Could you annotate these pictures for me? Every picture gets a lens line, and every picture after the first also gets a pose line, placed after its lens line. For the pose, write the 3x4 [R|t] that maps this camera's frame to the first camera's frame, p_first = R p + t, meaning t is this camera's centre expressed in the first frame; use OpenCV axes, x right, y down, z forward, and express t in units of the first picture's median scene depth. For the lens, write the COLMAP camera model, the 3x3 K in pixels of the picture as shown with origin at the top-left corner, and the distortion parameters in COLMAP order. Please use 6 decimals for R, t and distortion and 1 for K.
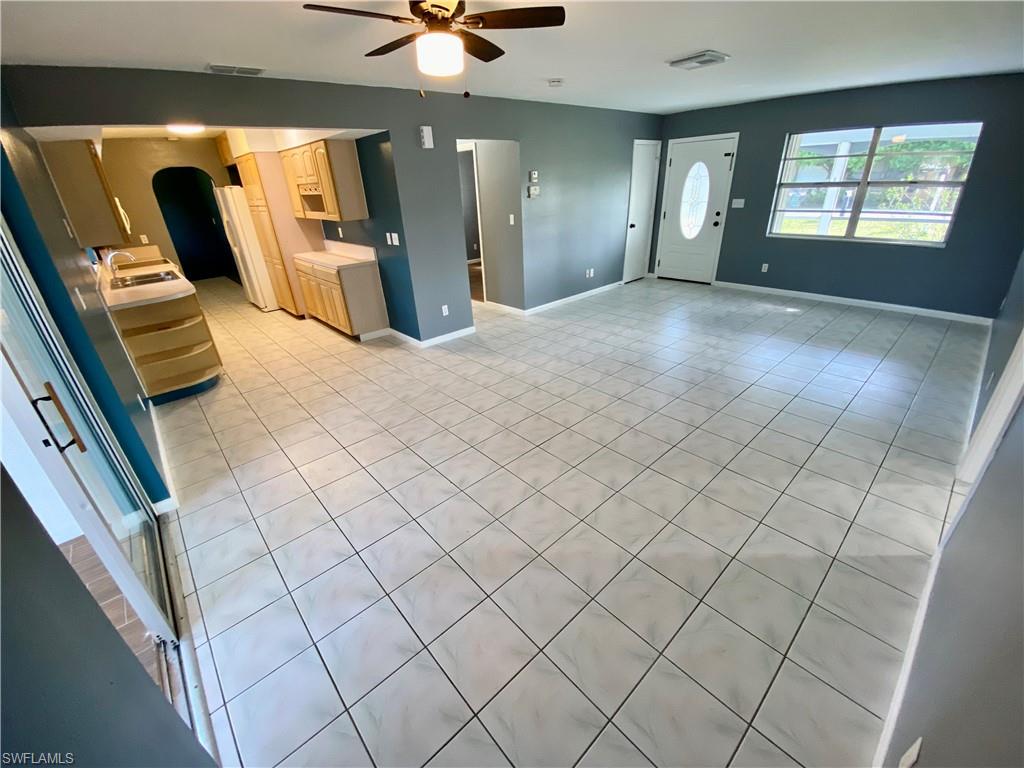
lens RADIAL K [[418.0, 0, 509.3], [0, 418.0, 386.5], [0, 0, 1]] dist [0.025458, -0.020738]
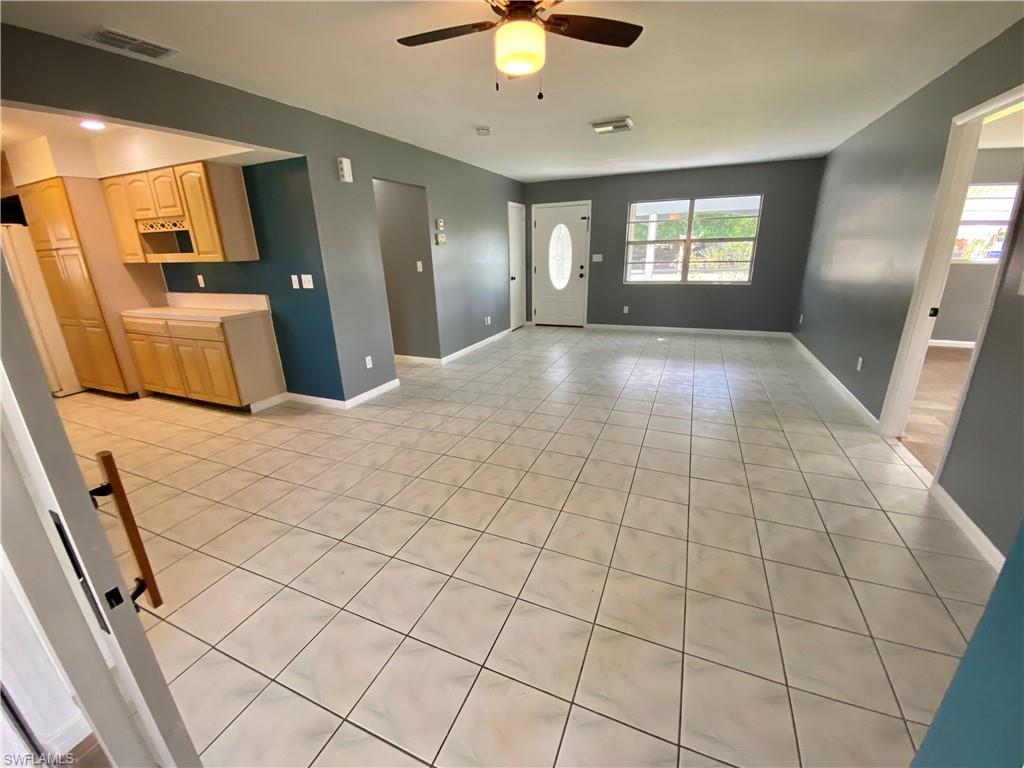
lens RADIAL K [[418.0, 0, 509.3], [0, 418.0, 386.5], [0, 0, 1]] dist [0.025458, -0.020738]
pose [[0.908738, -0.108442, 0.403033, -0.223337], [0.167997, 0.979013, -0.115371, 0.012723], [-0.382063, 0.172550, 0.907884, 0.106795]]
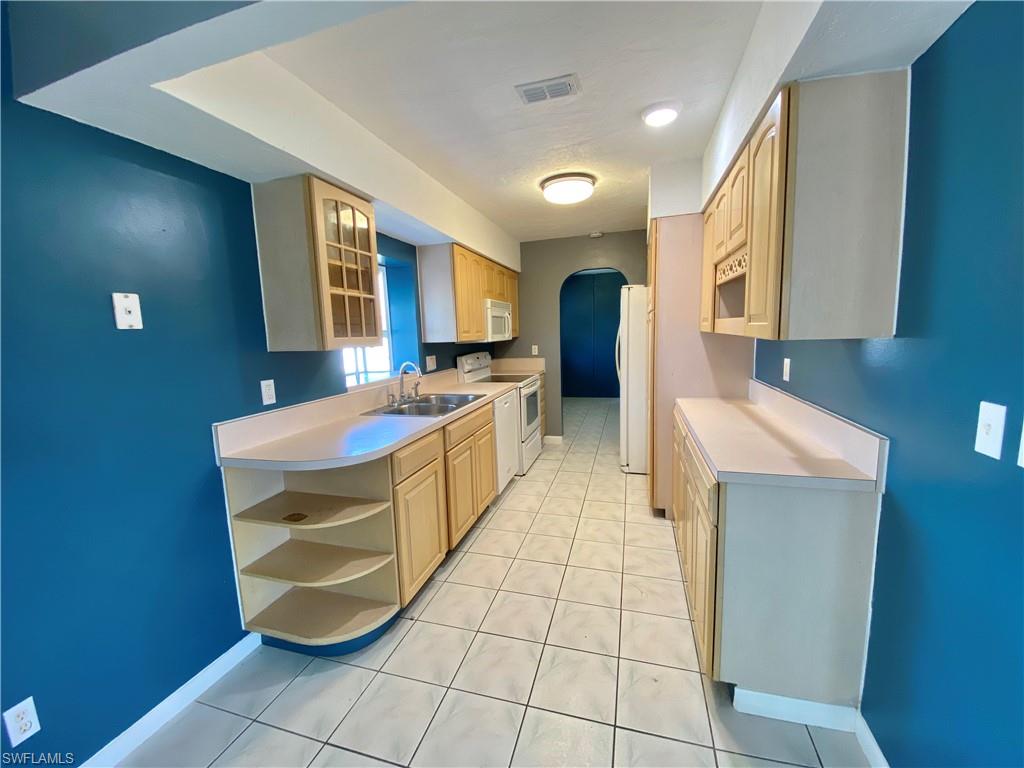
lens RADIAL K [[407.3, 0, 512.0], [0, 407.3, 384.0], [0, 0, 1]] dist [0.000852, -0.018055]
pose [[0.523198, 0.141936, -0.840309, -0.218416], [-0.366258, 0.927775, -0.071332, -0.236289], [0.769493, 0.345091, 0.537395, 0.612728]]
